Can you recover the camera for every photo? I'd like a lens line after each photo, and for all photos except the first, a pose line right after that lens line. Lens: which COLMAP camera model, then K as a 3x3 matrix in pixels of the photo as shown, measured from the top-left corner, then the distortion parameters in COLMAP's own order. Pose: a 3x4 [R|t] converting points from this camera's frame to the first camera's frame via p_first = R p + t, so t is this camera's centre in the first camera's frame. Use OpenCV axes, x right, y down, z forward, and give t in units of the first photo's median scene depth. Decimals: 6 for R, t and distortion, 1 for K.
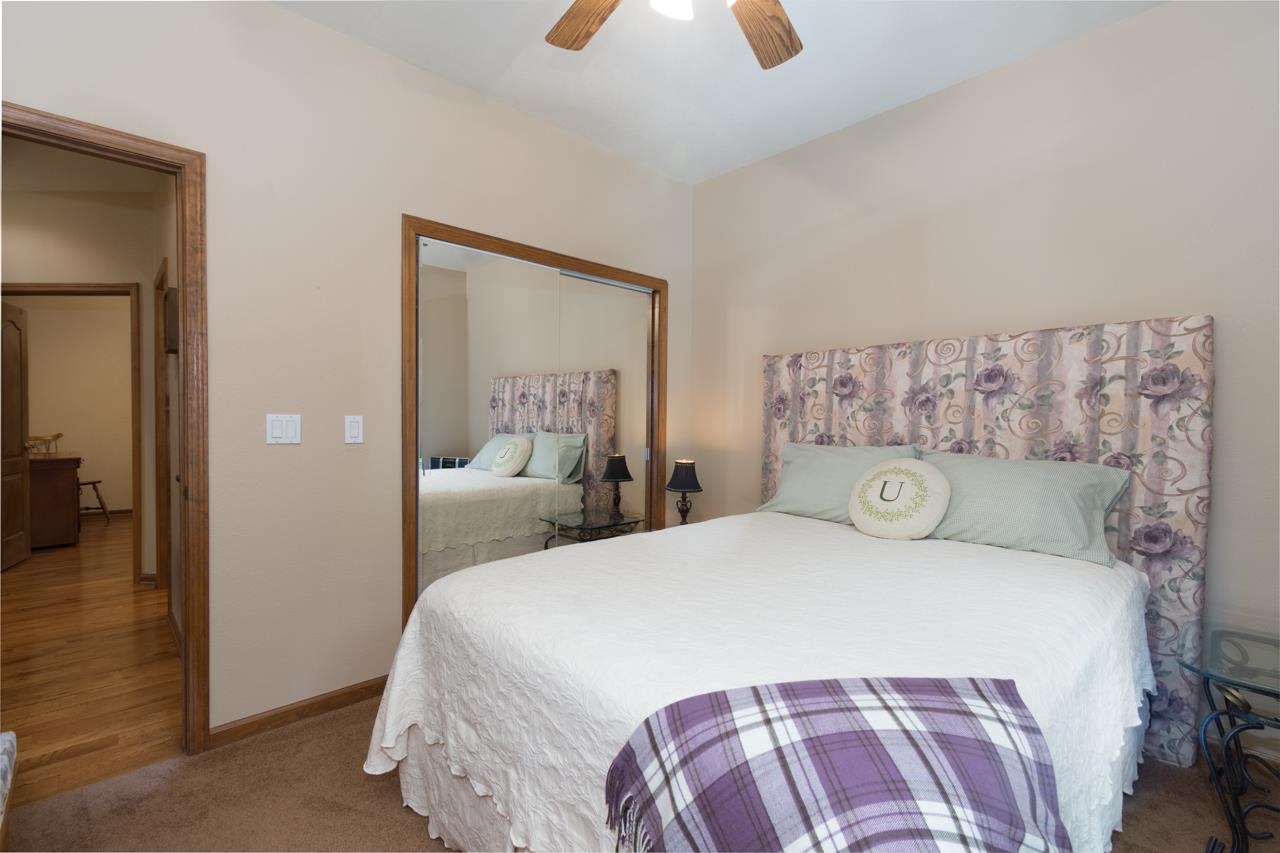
lens RADIAL K [[579.2, 0, 642.0], [0, 579.2, 425.4], [0, 0, 1]] dist [0.002028, -0.000013]
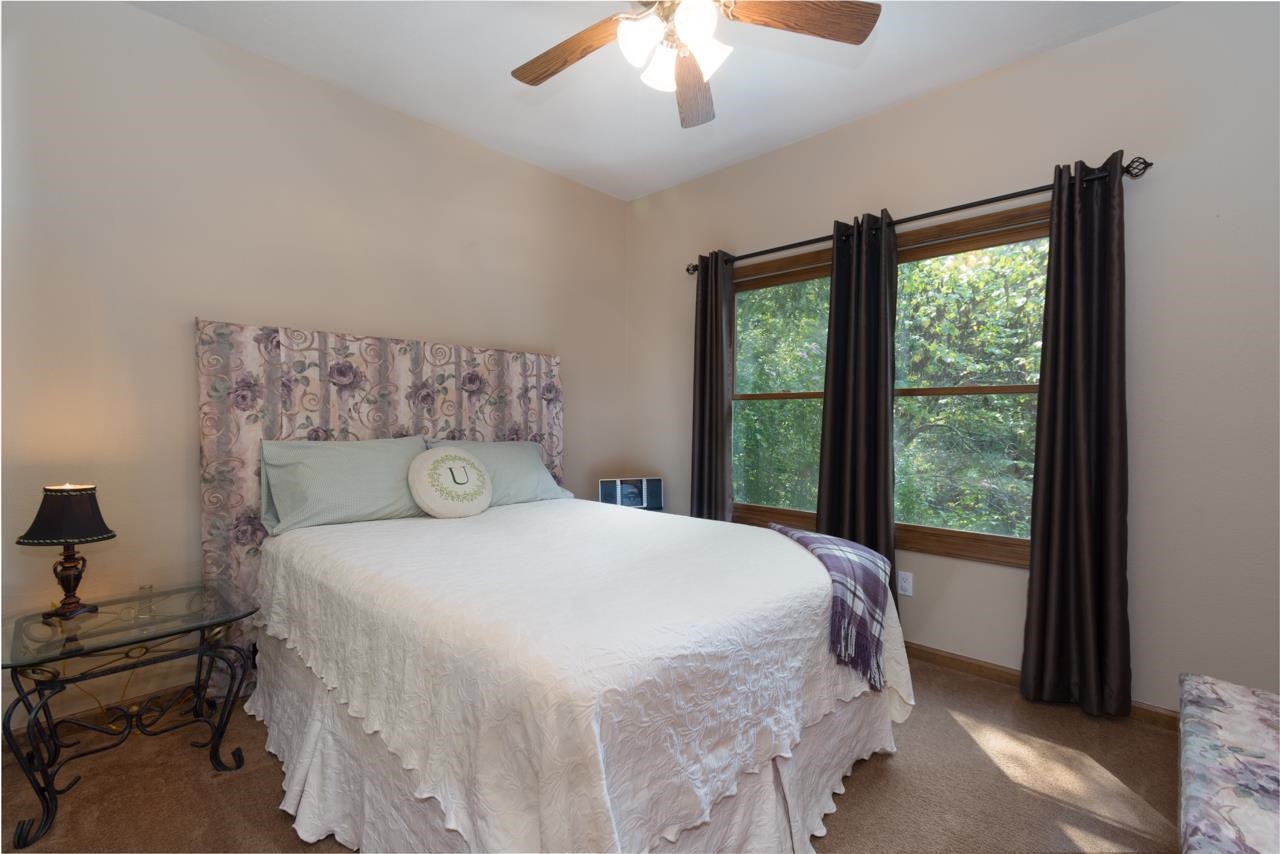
lens RADIAL K [[579.2, 0, 641.6], [0, 579.2, 424.0], [0, 0, 1]] dist [0.002028, -0.000013]
pose [[-0.078689, -0.011346, 0.996835, -0.642808], [0.009679, 0.999879, 0.012145, 0.002846], [-0.996852, 0.010604, -0.078570, 0.649886]]
